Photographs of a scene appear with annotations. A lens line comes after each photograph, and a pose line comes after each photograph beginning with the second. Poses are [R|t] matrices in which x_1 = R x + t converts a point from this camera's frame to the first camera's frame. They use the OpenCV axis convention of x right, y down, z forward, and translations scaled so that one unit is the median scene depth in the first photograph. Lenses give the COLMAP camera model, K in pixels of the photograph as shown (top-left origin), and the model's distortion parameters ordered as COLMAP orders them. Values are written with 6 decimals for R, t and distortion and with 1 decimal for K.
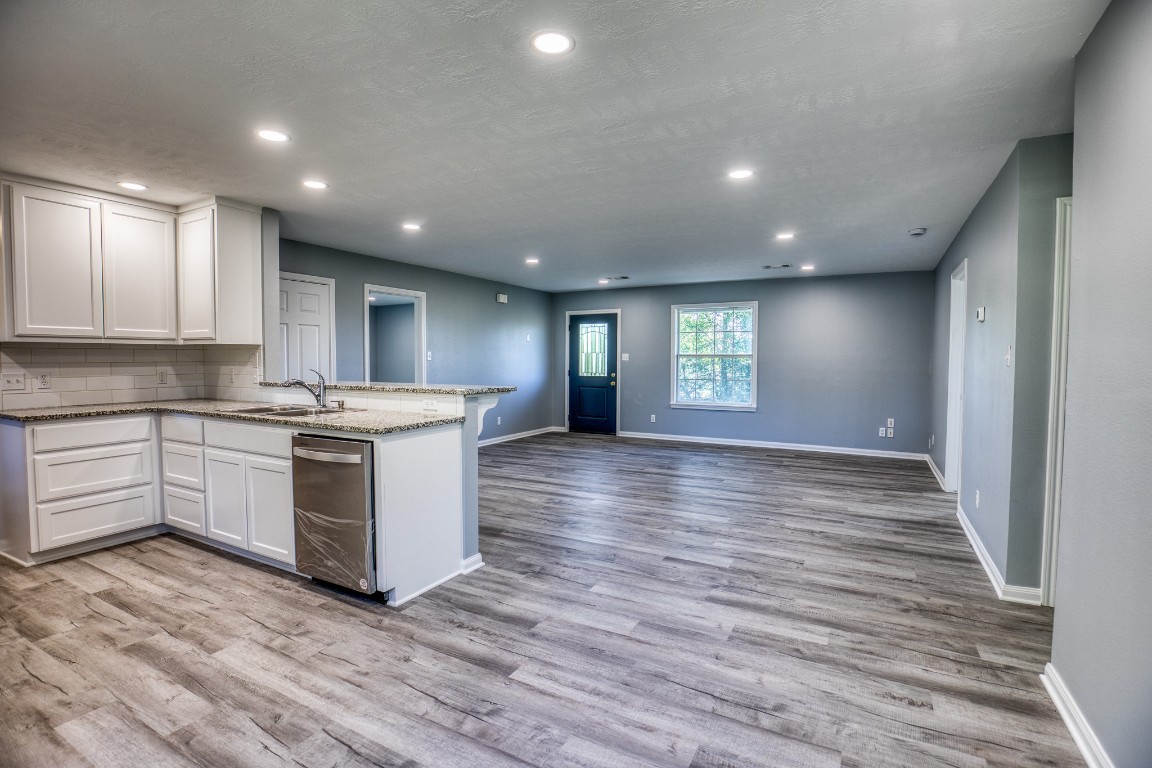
lens RADIAL K [[538.9, 0, 574.3], [0, 538.9, 382.5], [0, 0, 1]] dist [-0.021373, -0.000334]
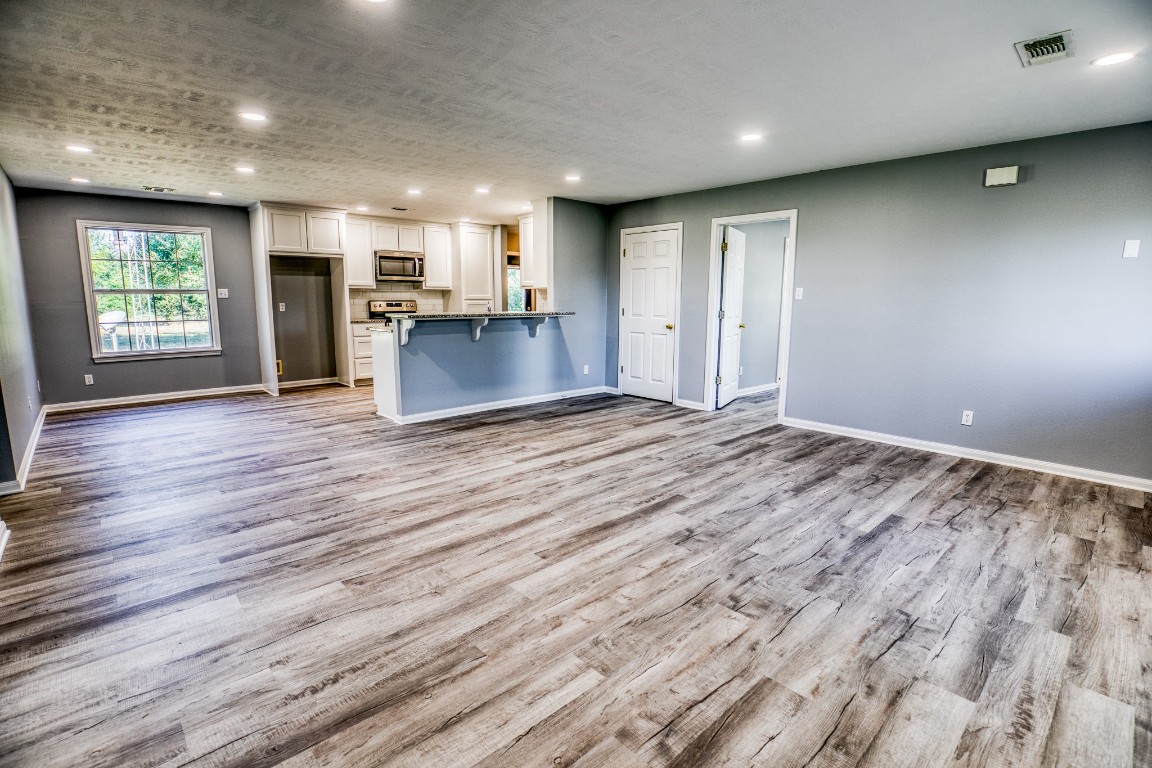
lens RADIAL K [[538.9, 0, 572.8], [0, 538.9, 382.7], [0, 0, 1]] dist [-0.021373, -0.000334]
pose [[-0.315142, 0.147201, -0.937559, 0.968467], [-0.046377, 0.984329, 0.170133, -0.069181], [0.947911, 0.097097, -0.303377, 1.631418]]
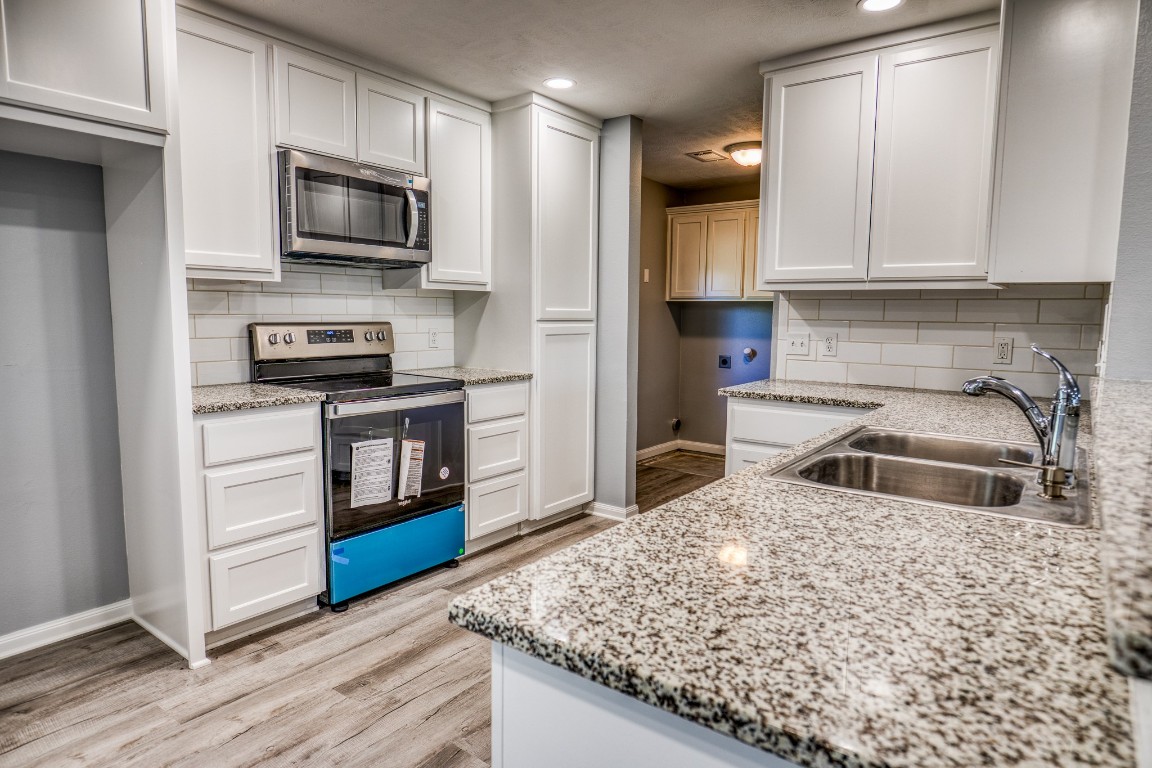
lens RADIAL K [[677.8, 0, 579.1], [0, 677.8, 383.0], [0, 0, 1]] dist [-0.001278, -0.000283]
pose [[-0.118373, 0.101956, -0.987721, -0.051725], [-0.057234, 0.992360, 0.109294, -0.029698], [0.991318, 0.069469, -0.111633, 0.686190]]
